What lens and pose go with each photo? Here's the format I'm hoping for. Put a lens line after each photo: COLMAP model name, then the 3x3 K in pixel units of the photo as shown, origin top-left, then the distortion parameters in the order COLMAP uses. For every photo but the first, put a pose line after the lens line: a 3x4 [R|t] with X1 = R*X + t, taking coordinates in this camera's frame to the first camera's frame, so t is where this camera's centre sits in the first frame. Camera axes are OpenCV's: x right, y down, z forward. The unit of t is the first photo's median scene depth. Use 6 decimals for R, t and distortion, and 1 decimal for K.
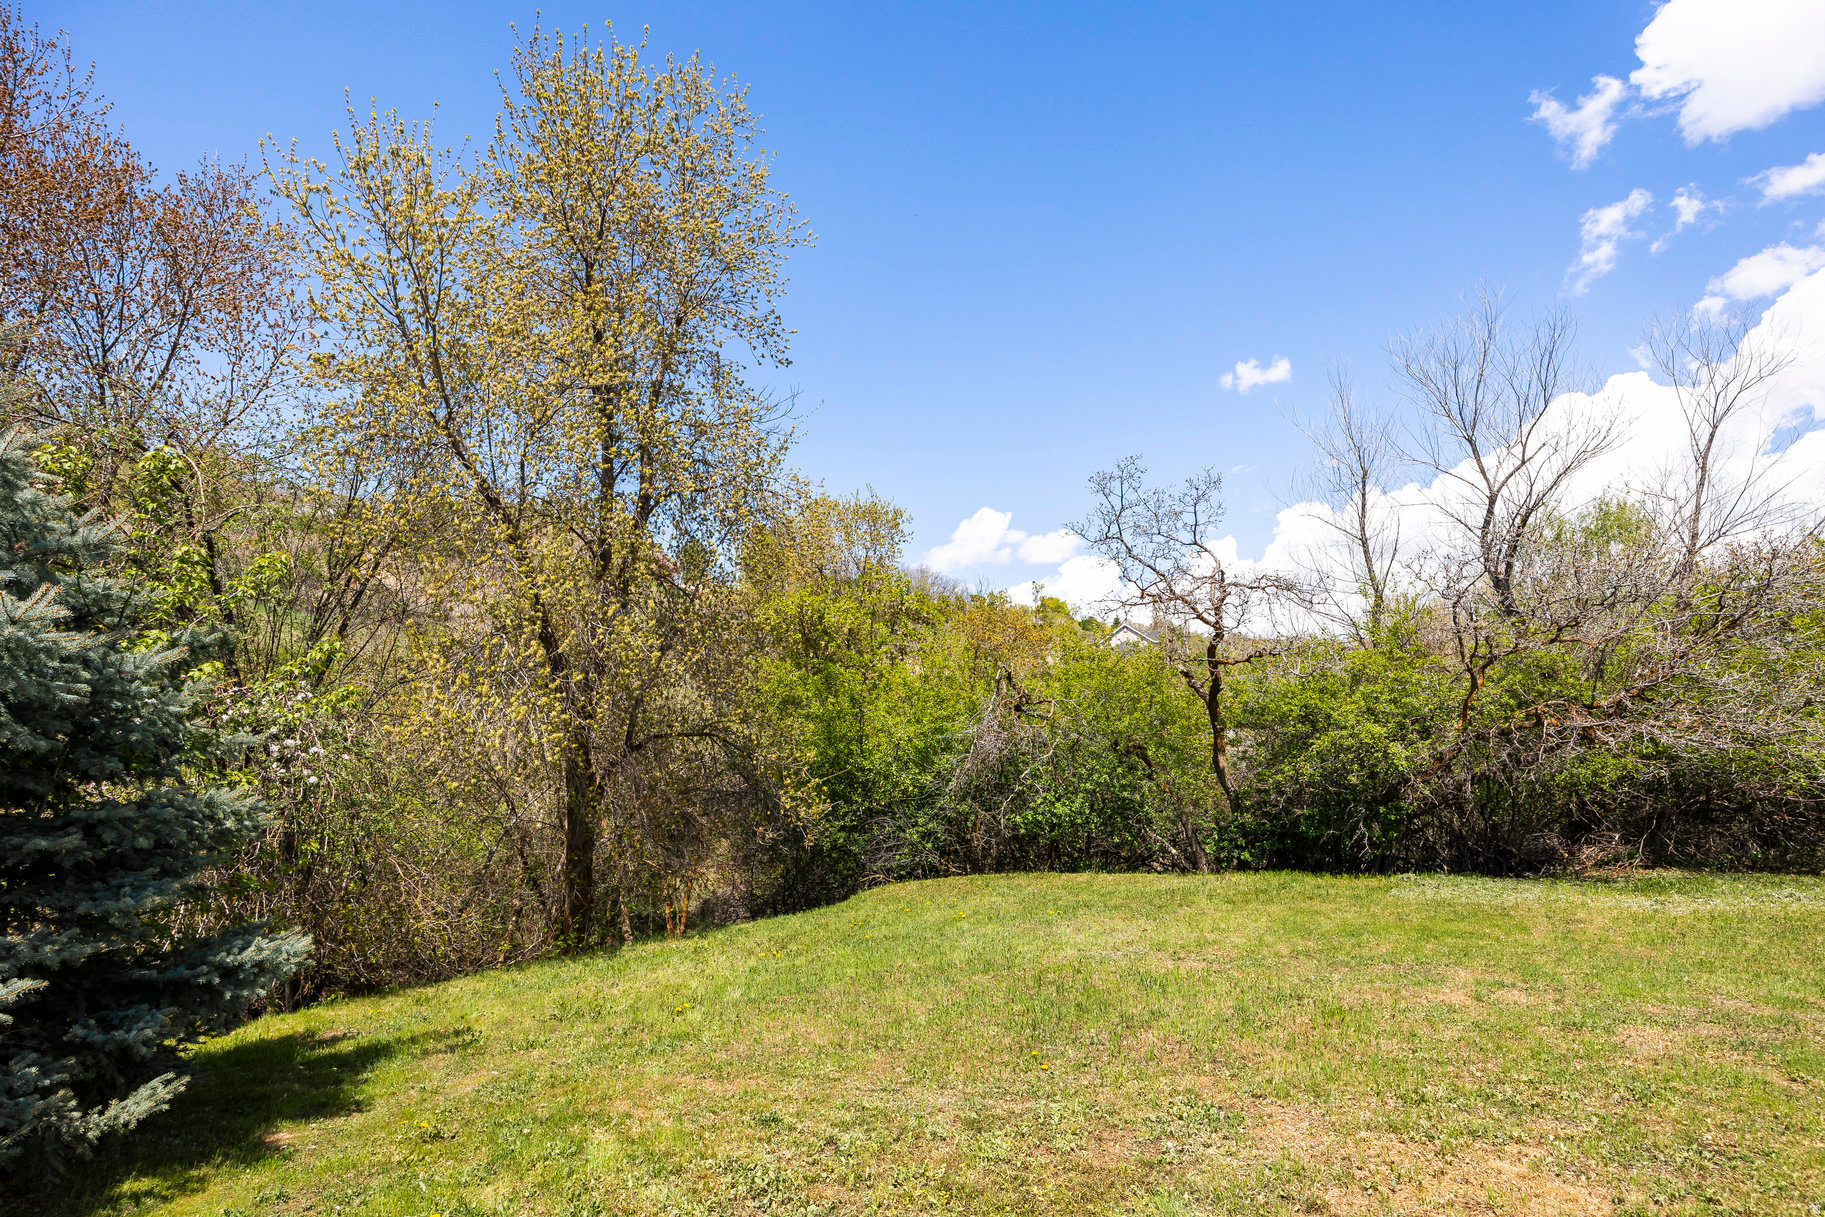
lens RADIAL K [[1013.6, 0, 911.7], [0, 1013.6, 614.5], [0, 0, 1]] dist [0.000211, 0.000559]
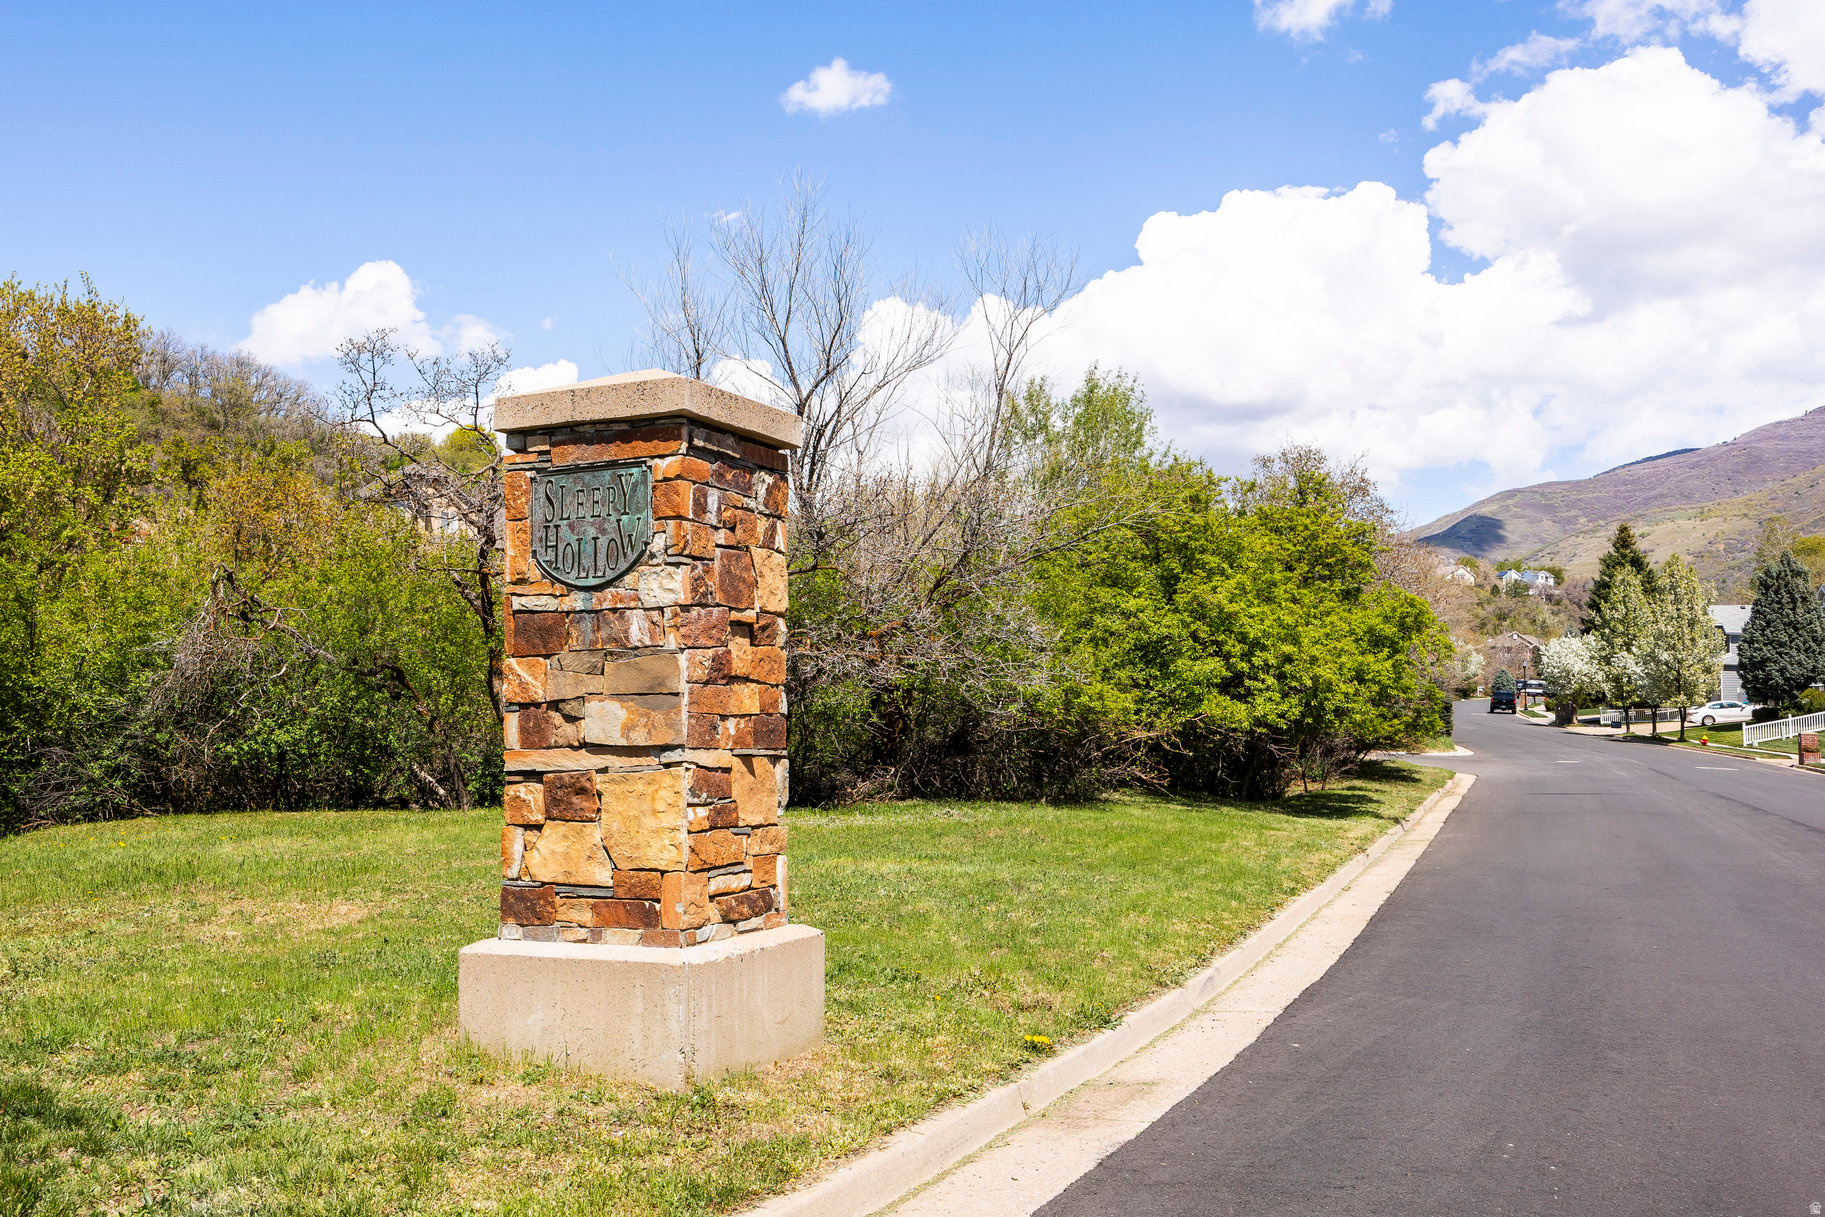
lens RADIAL K [[1658.9, 0, 911.1], [0, 1658.9, 602.5], [0, 0, 1]] dist [-0.019102, 0.000000]
pose [[0.921113, 0.035763, 0.387650, 0.086684], [-0.068938, 0.995019, 0.072011, -0.053436], [-0.383143, -0.093054, 0.918990, -0.441171]]
